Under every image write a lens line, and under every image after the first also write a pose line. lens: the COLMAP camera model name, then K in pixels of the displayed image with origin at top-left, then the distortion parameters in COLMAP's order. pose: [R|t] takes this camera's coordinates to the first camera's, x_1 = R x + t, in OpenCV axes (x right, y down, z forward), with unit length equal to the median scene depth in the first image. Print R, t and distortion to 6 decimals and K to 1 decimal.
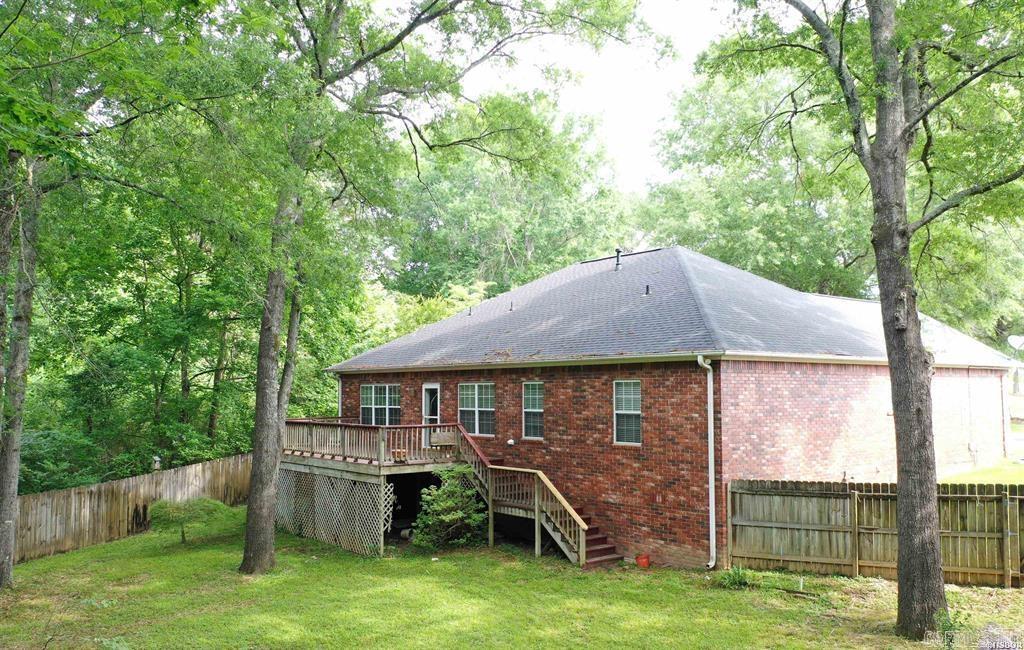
lens RADIAL K [[860.0, 0, 513.9], [0, 860.0, 328.7], [0, 0, 1]] dist [-0.031526, 0.002367]
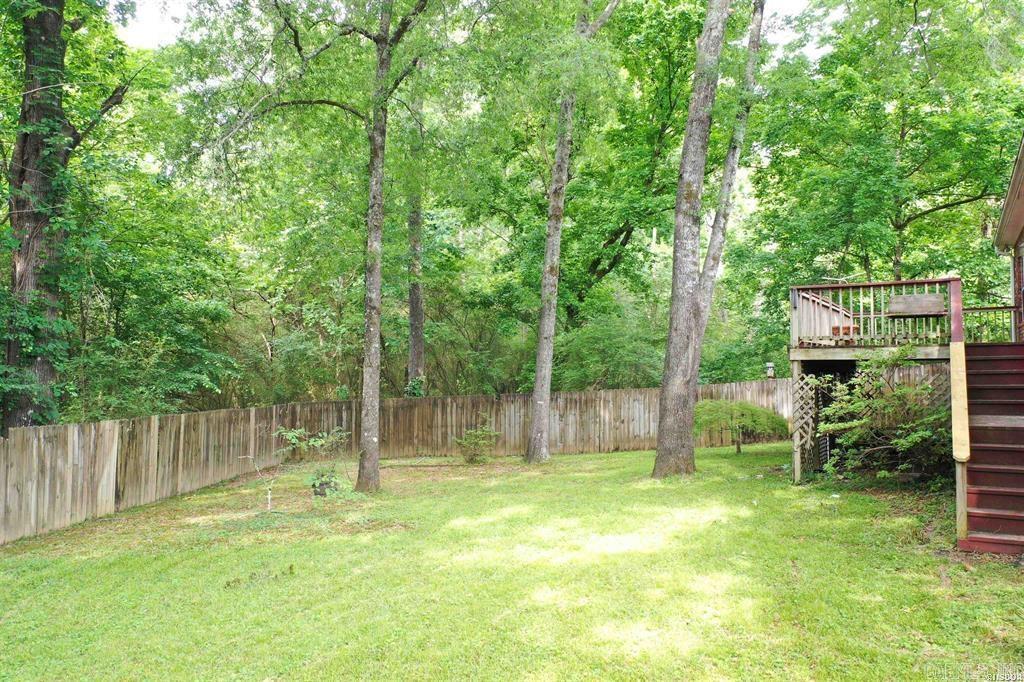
lens RADIAL K [[791.5, 0, 510.7], [0, 791.5, 335.7], [0, 0, 1]] dist [-0.014141, 0.005619]
pose [[0.347511, -0.034520, -0.937040, 0.317787], [0.071109, 0.997415, -0.010373, 0.133726], [0.934976, -0.063027, 0.349068, 0.552422]]
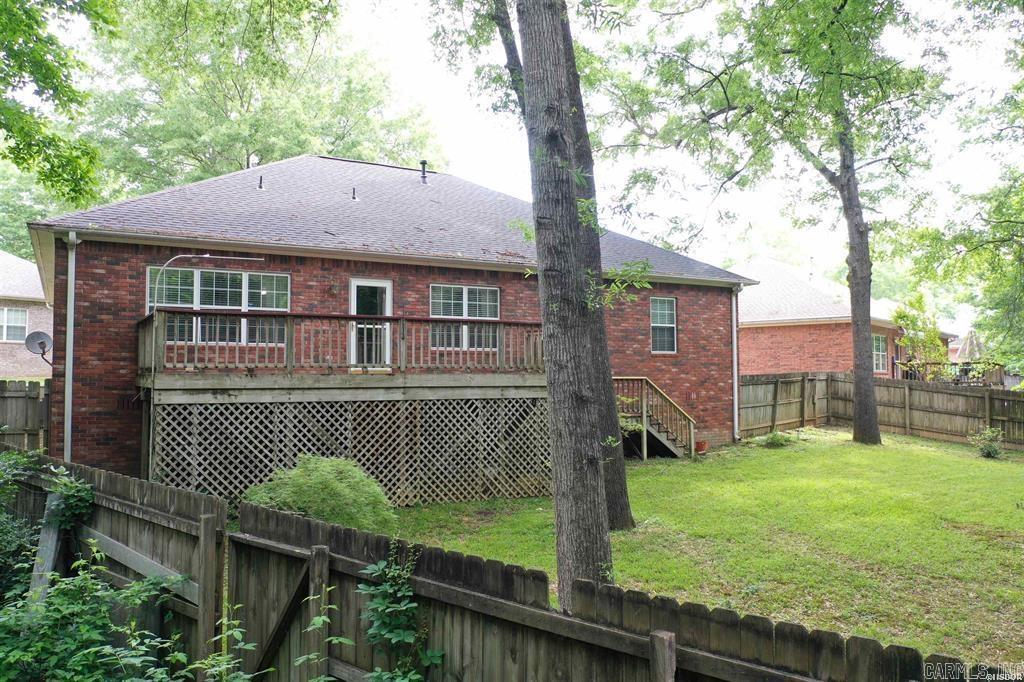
lens RADIAL K [[791.5, 0, 511.1], [0, 791.5, 338.4], [0, 0, 1]] dist [-0.014141, 0.005619]
pose [[0.165715, 0.059608, 0.984370, -0.823091], [-0.064828, 0.996671, -0.049439, 0.157618], [-0.984041, -0.055622, 0.169028, 0.891272]]
